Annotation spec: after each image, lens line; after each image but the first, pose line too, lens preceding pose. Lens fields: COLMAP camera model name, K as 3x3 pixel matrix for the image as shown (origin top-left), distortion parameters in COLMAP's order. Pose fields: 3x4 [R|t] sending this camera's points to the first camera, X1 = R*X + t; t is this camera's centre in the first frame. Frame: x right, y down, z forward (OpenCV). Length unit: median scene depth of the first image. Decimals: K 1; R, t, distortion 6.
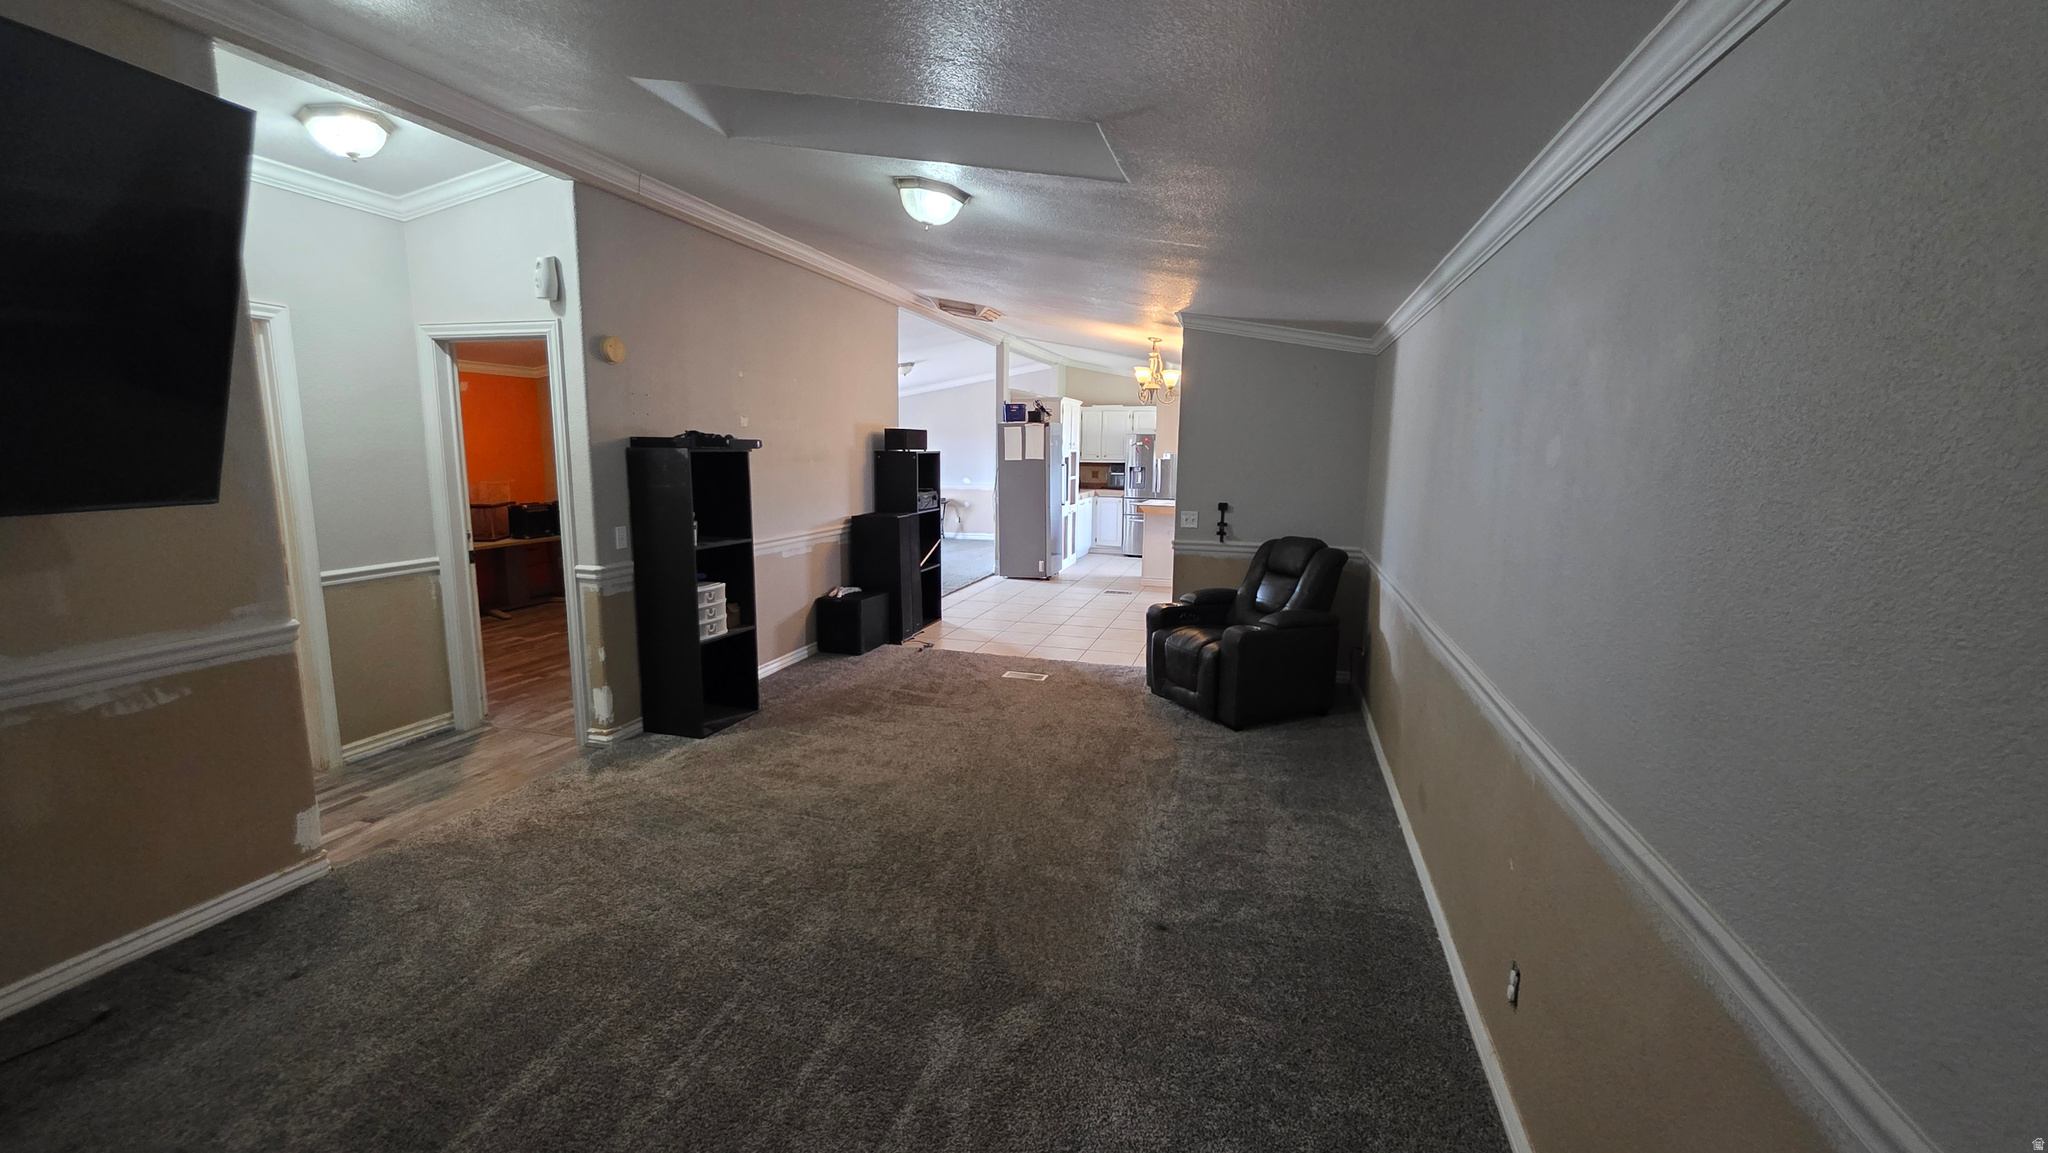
lens RADIAL K [[825.8, 0, 1040.2], [0, 825.8, 574.7], [0, 0, 1]] dist [0.001572, 0.000073]
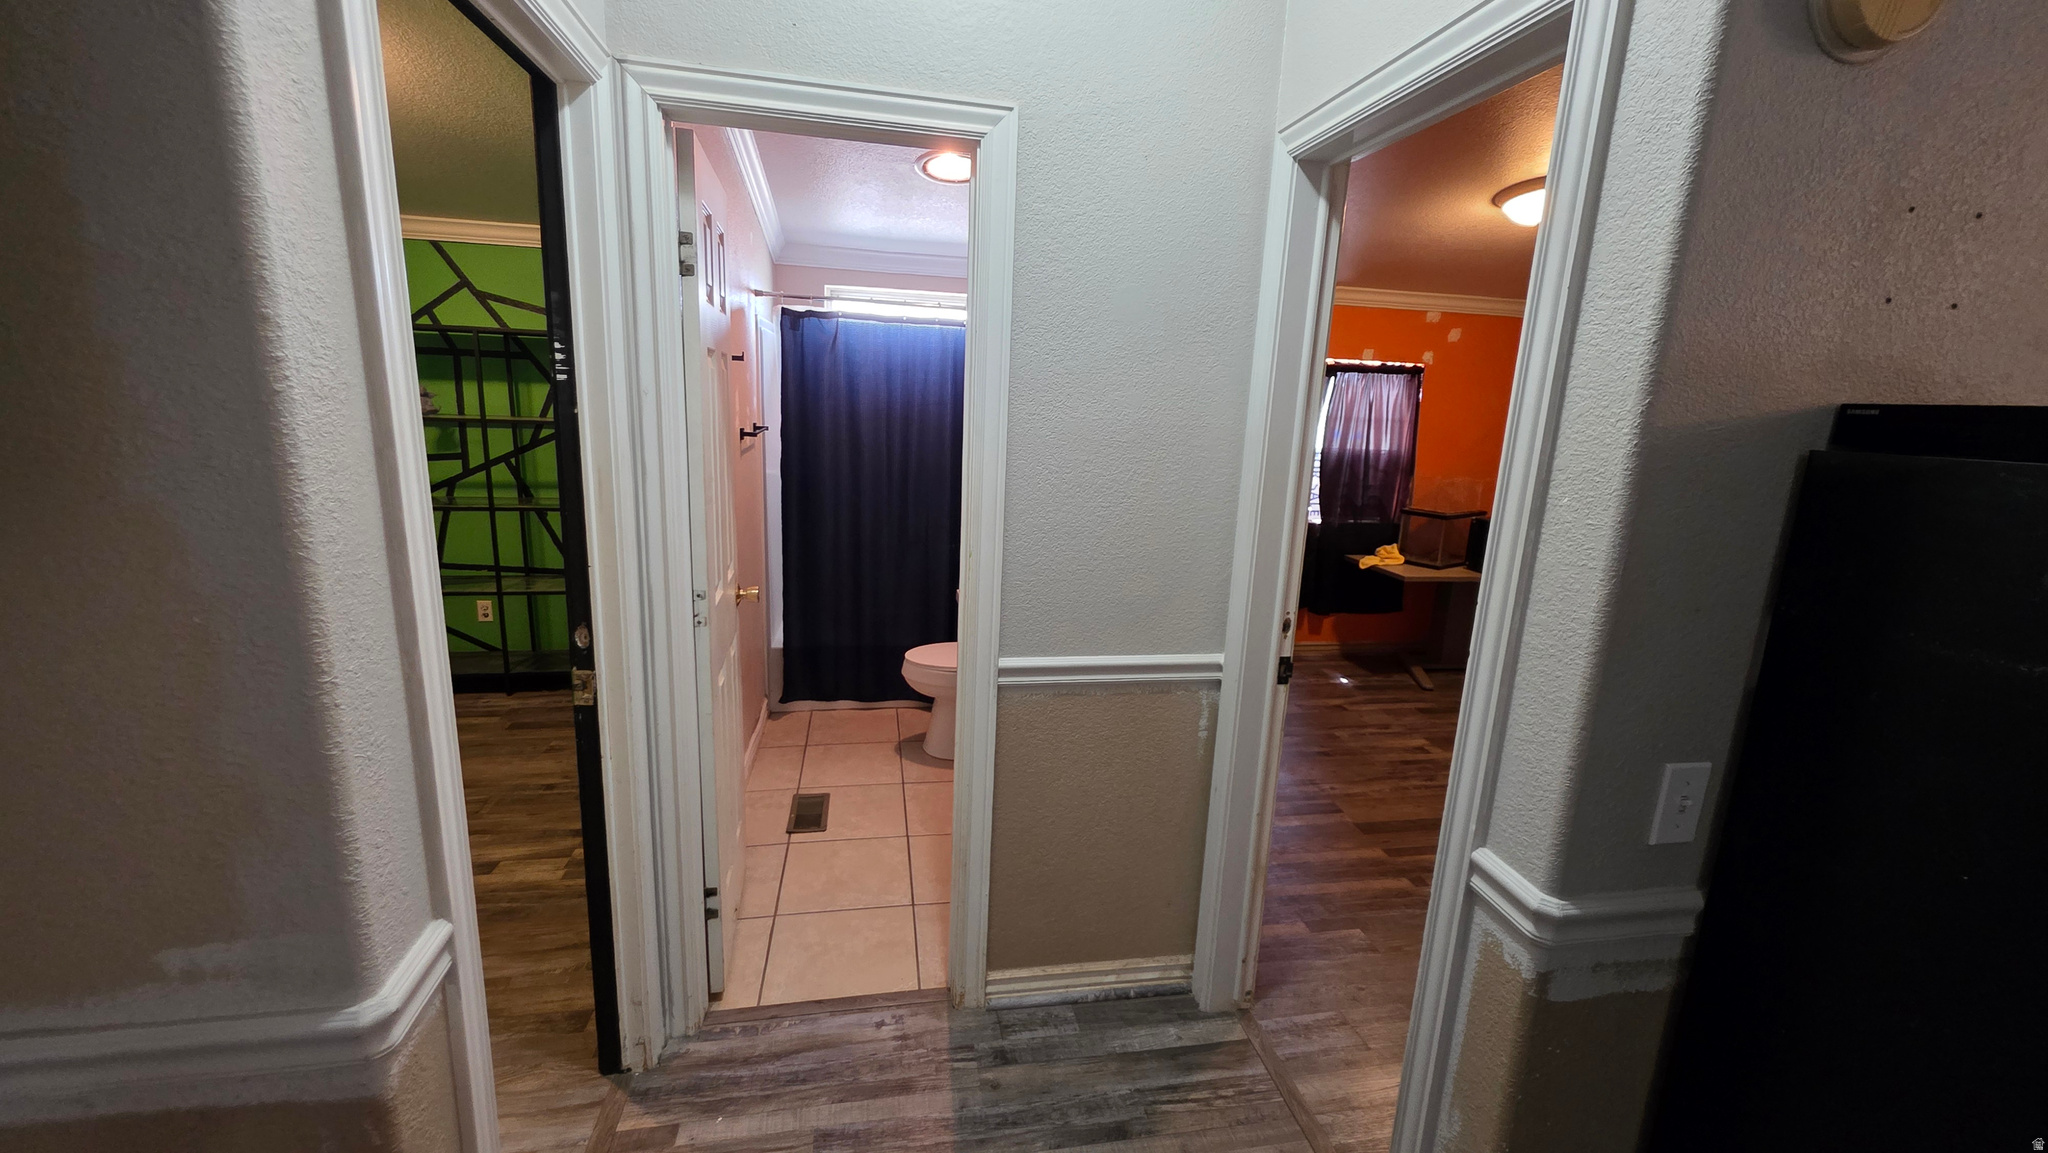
lens RADIAL K [[825.8, 0, 1033.7], [0, 825.8, 565.4], [0, 0, 1]] dist [0.001572, 0.000073]
pose [[0.439369, 0.189848, -0.878016, -0.398887], [-0.175668, 0.976700, 0.123280, -0.116086], [0.880963, 0.100074, 0.462482, 0.726396]]
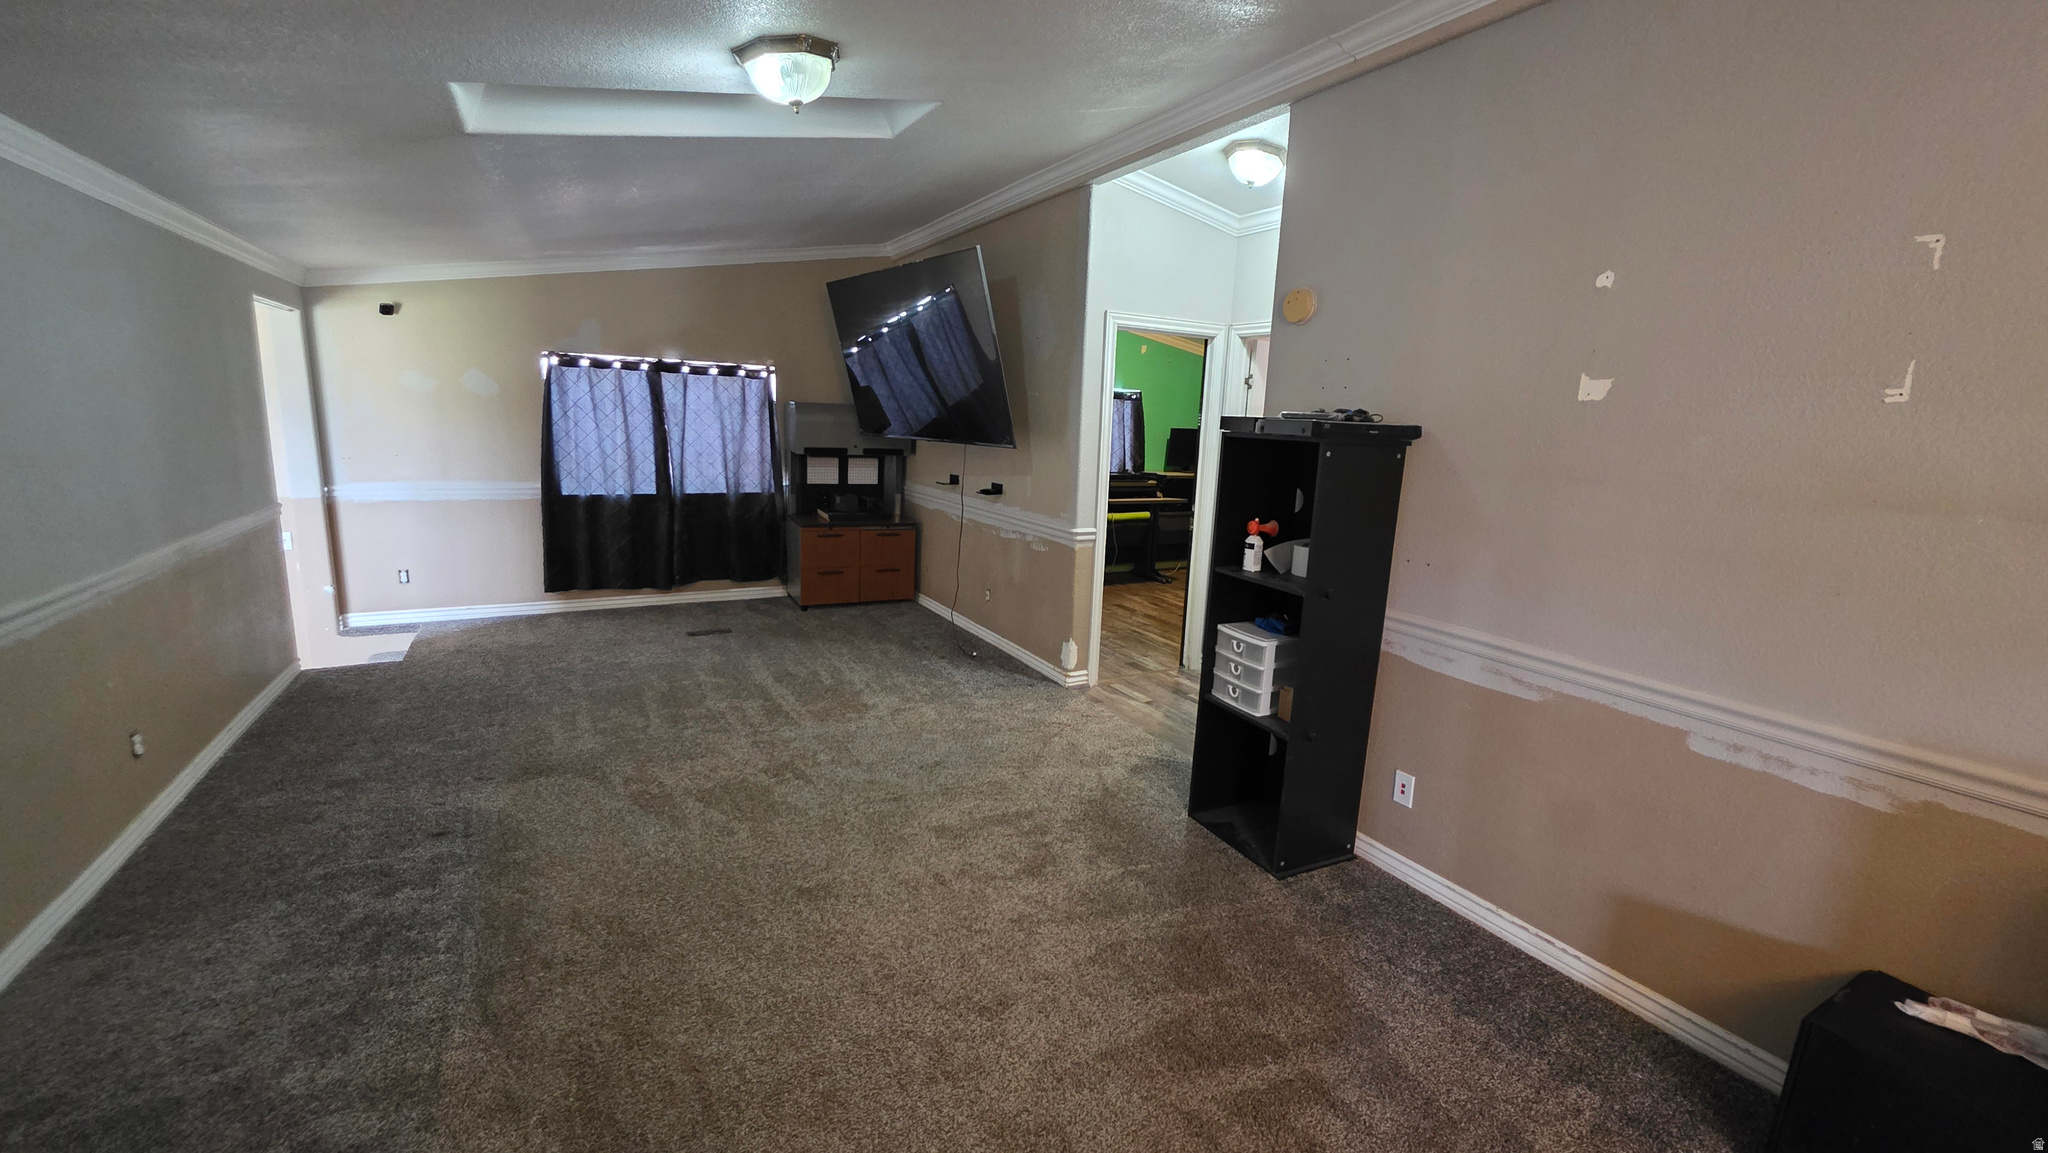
lens RADIAL K [[825.8, 0, 1032.3], [0, 825.8, 567.6], [0, 0, 1]] dist [0.001572, 0.000073]
pose [[-0.708494, 0.085161, -0.700560, 0.213916], [-0.159682, 0.947601, 0.276683, -0.214399], [0.687414, 0.307895, -0.657771, 1.406835]]
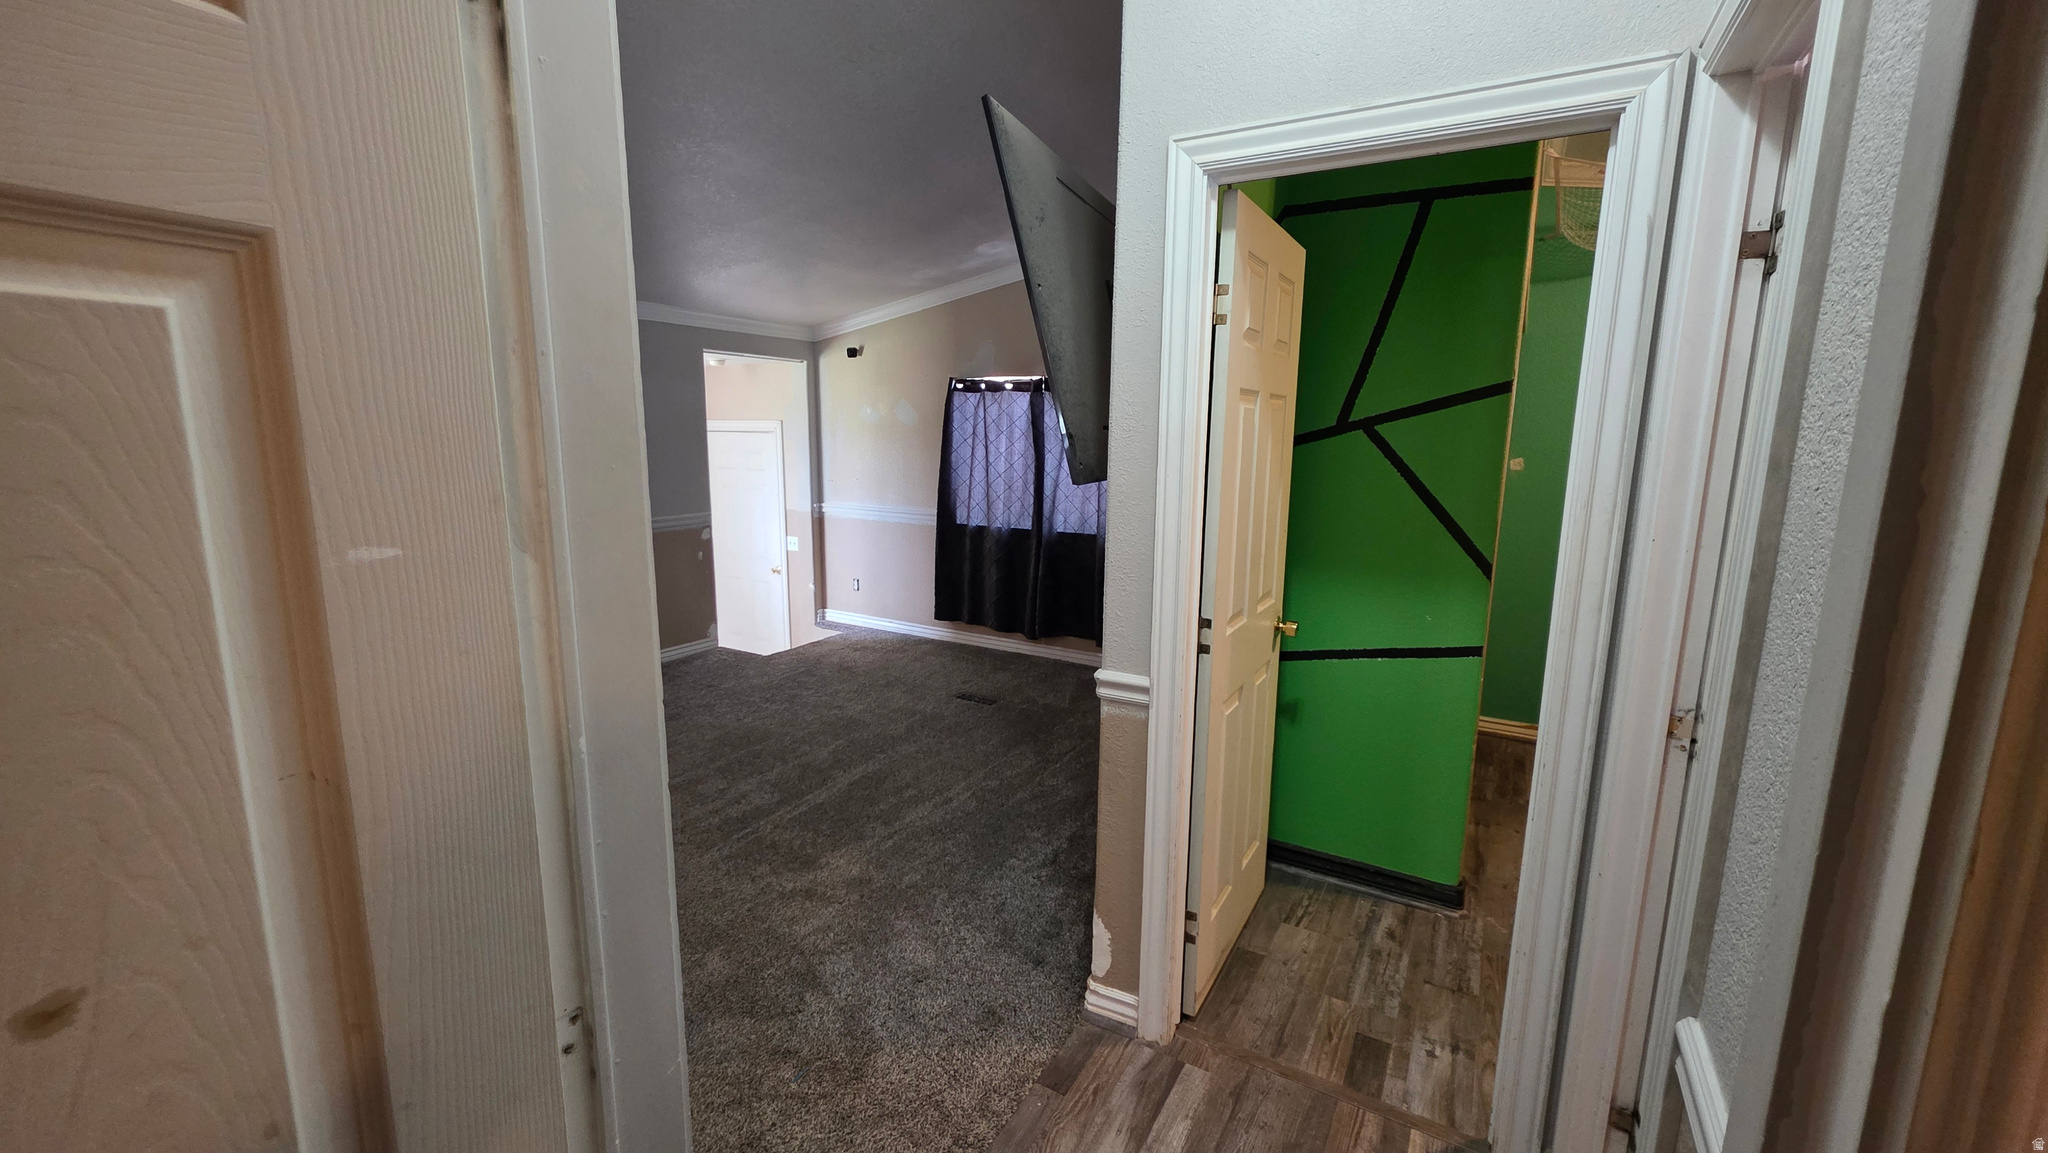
lens RADIAL K [[825.8, 0, 1022.7], [0, 825.8, 559.7], [0, 0, 1]] dist [0.001572, 0.000073]
pose [[-0.964419, -0.066323, 0.255924, -0.699488], [0.016233, 0.951341, 0.307713, -0.176695], [-0.263879, 0.300919, -0.916415, 1.134369]]
